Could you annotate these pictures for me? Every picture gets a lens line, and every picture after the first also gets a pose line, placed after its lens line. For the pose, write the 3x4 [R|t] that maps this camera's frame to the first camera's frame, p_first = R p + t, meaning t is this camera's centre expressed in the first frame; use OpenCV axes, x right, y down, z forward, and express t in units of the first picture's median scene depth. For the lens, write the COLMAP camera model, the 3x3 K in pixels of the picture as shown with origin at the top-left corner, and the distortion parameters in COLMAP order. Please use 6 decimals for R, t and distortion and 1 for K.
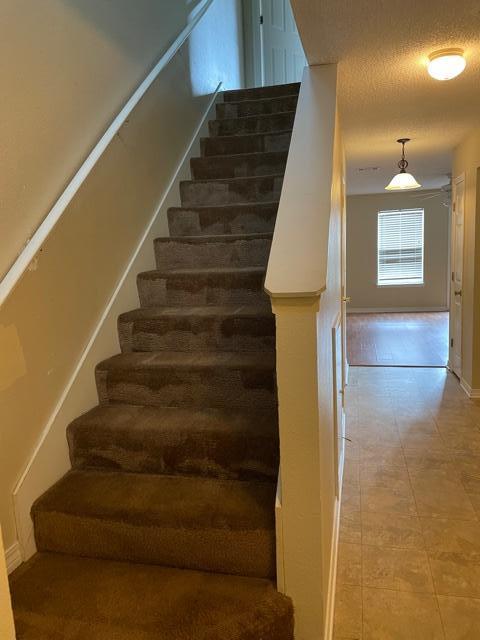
lens RADIAL K [[487.4, 0, 240.0], [0, 487.4, 320.0], [0, 0, 1]] dist [0.059327, -0.106401]
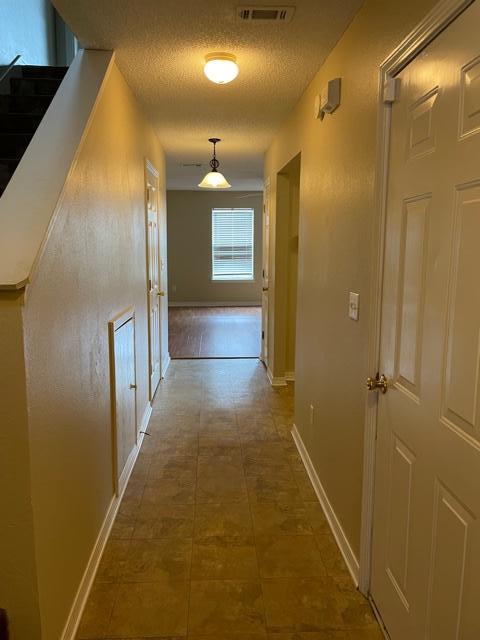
lens RADIAL K [[487.4, 0, 240.0], [0, 487.4, 320.0], [0, 0, 1]] dist [0.059327, -0.106401]
pose [[0.953566, -0.000376, 0.301184, 0.104487], [-0.003799, 0.999905, 0.013276, -0.002058], [-0.301160, -0.013804, 0.953474, -0.007498]]
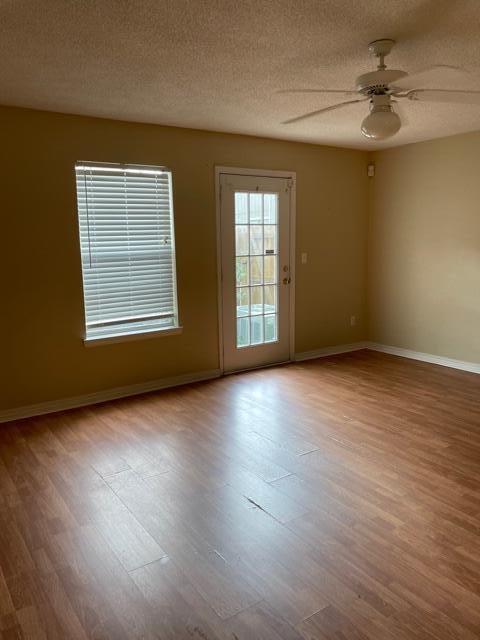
lens RADIAL K [[487.4, 0, 240.0], [0, 487.4, 320.0], [0, 0, 1]] dist [0.059327, -0.106401]
pose [[0.663523, -0.087638, 0.743005, 0.231800], [0.098855, 0.994678, 0.029042, -0.342796], [-0.741596, 0.054180, 0.668655, 2.437921]]
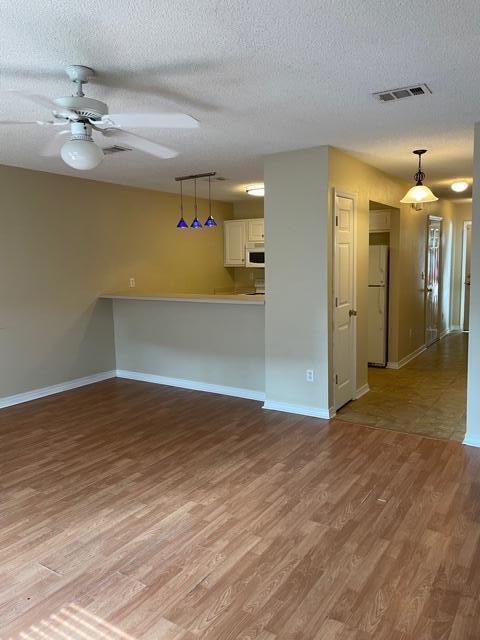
lens RADIAL K [[487.4, 0, 240.0], [0, 487.4, 320.0], [0, 0, 1]] dist [0.059327, -0.106401]
pose [[-0.941320, 0.025401, 0.336558, 0.616793], [0.118909, 0.958188, 0.260261, -0.591777], [-0.315875, 0.285009, -0.904982, 3.773429]]
